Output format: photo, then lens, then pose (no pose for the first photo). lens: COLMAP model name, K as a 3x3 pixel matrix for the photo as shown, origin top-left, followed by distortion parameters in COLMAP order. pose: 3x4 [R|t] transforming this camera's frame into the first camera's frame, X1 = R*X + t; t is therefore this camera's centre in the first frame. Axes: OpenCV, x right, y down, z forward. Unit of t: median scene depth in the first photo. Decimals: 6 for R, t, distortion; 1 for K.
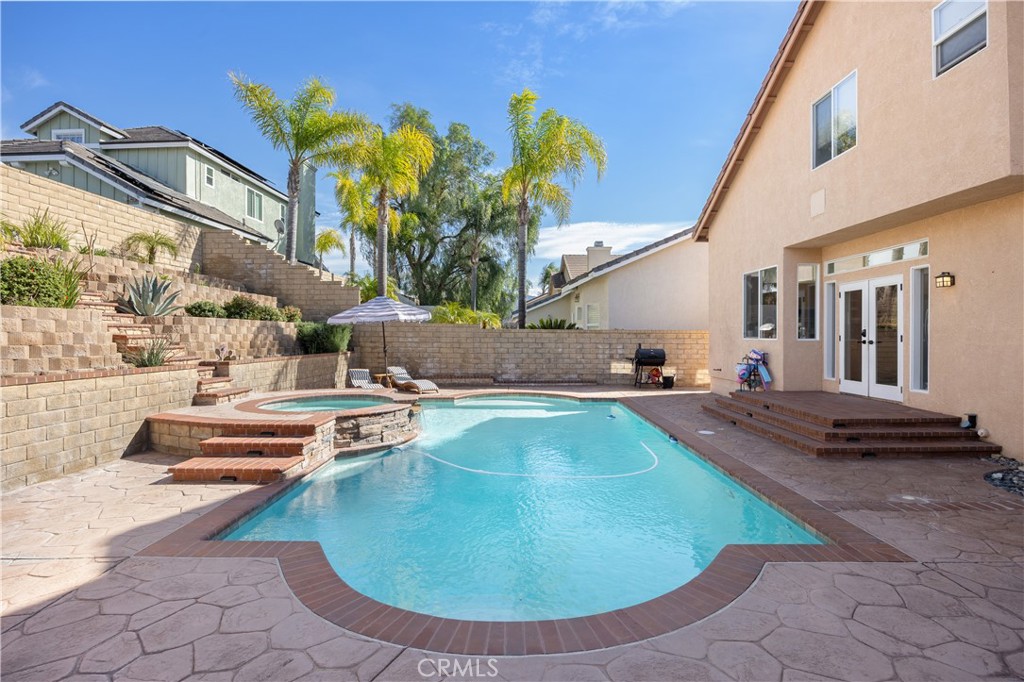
lens RADIAL K [[503.3, 0, 508.4], [0, 503.3, 338.5], [0, 0, 1]] dist [0.001900, 0.000470]
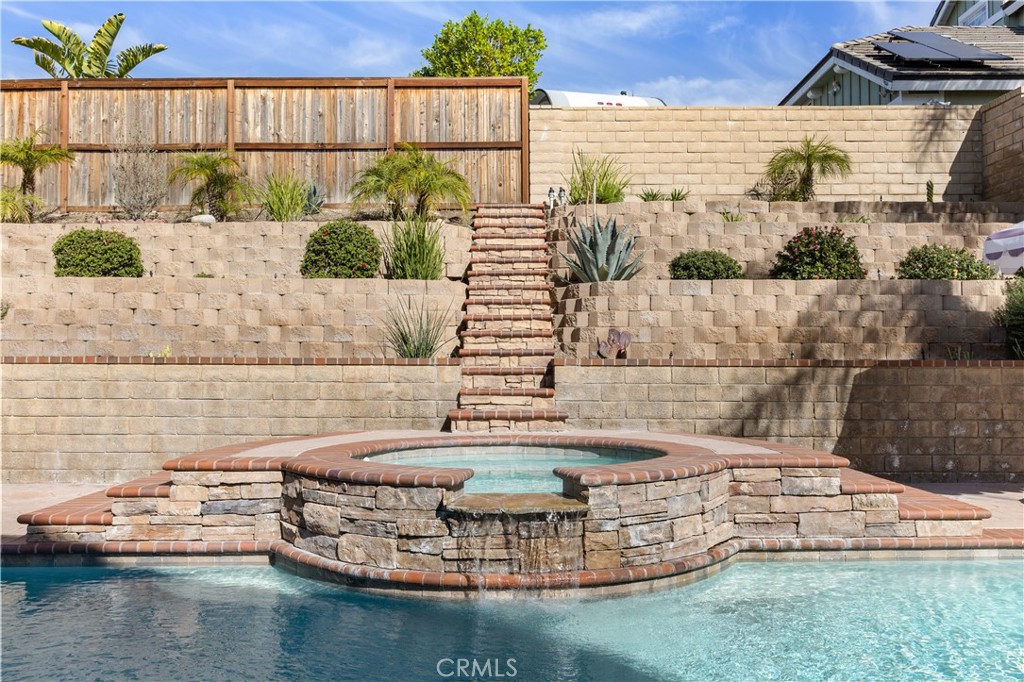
lens RADIAL K [[872.9, 0, 513.3], [0, 872.9, 333.5], [0, 0, 1]] dist [0.011859, -0.012787]
pose [[0.038548, -0.037910, -0.998537, 0.381161], [-0.006236, 0.999252, -0.038178, 0.062584], [0.999237, 0.007699, 0.038283, 1.062209]]
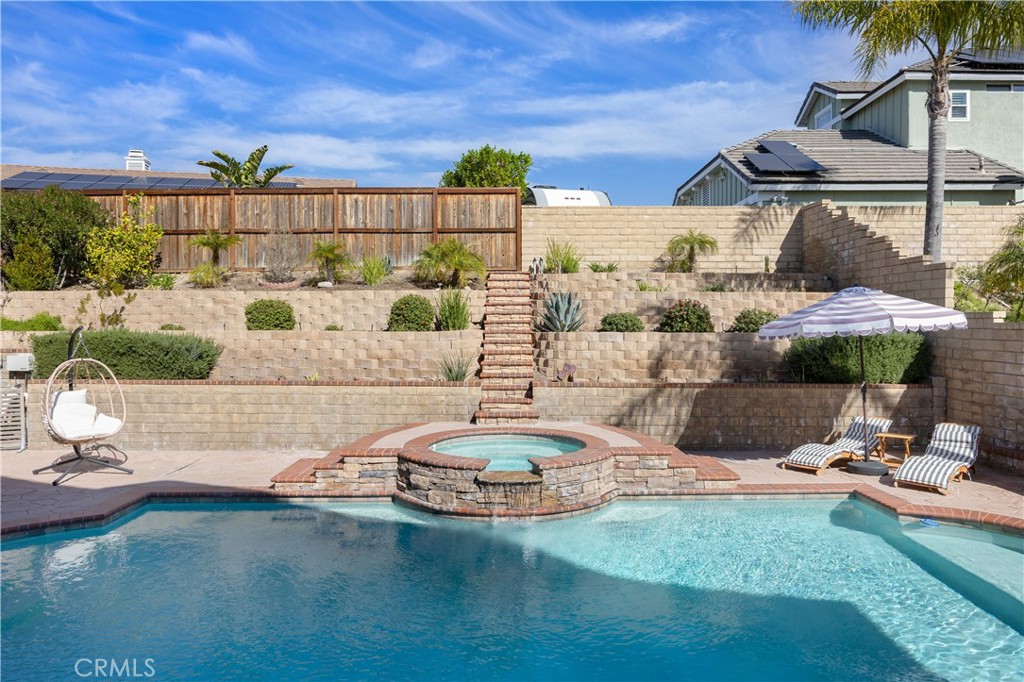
lens RADIAL K [[667.0, 0, 512.1], [0, 667.0, 321.4], [0, 0, 1]] dist [0.006853, 0.004743]
pose [[0.037199, -0.002774, -0.999304, 0.775969], [-0.008115, 0.999962, -0.003078, -0.072678], [0.999275, 0.008224, 0.037175, 1.052006]]
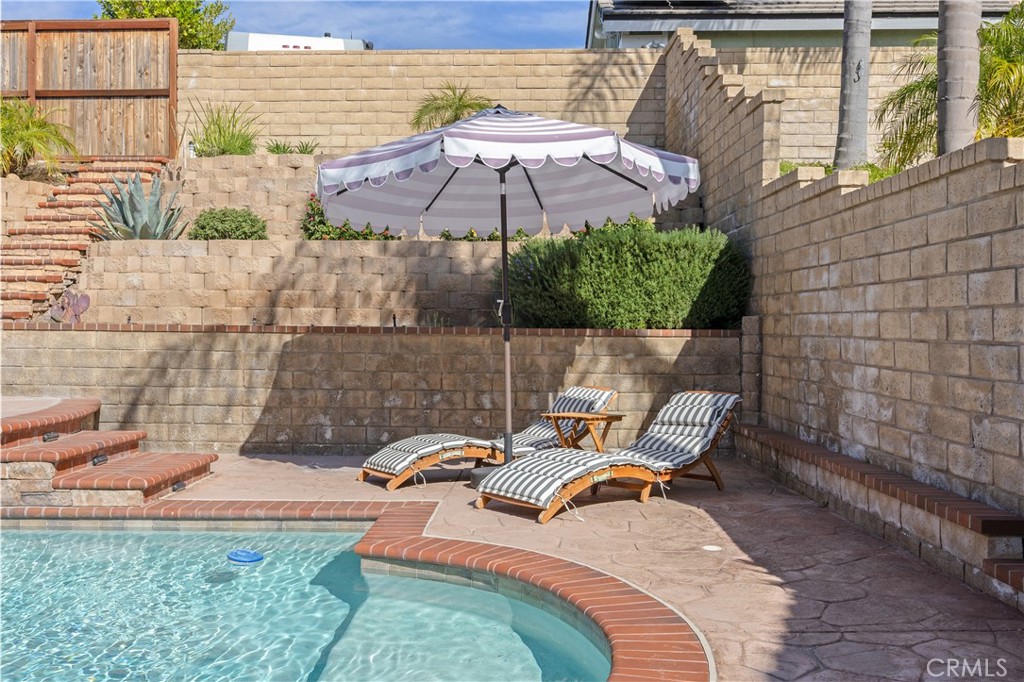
lens RADIAL K [[953.5, 0, 513.1], [0, 953.5, 352.1], [0, 0, 1]] dist [-0.008637, 0.000000]
pose [[0.001509, 0.019764, -0.999804, 0.427588], [-0.014572, 0.999699, 0.019739, 0.056754], [0.999893, 0.014540, 0.001797, 1.747138]]
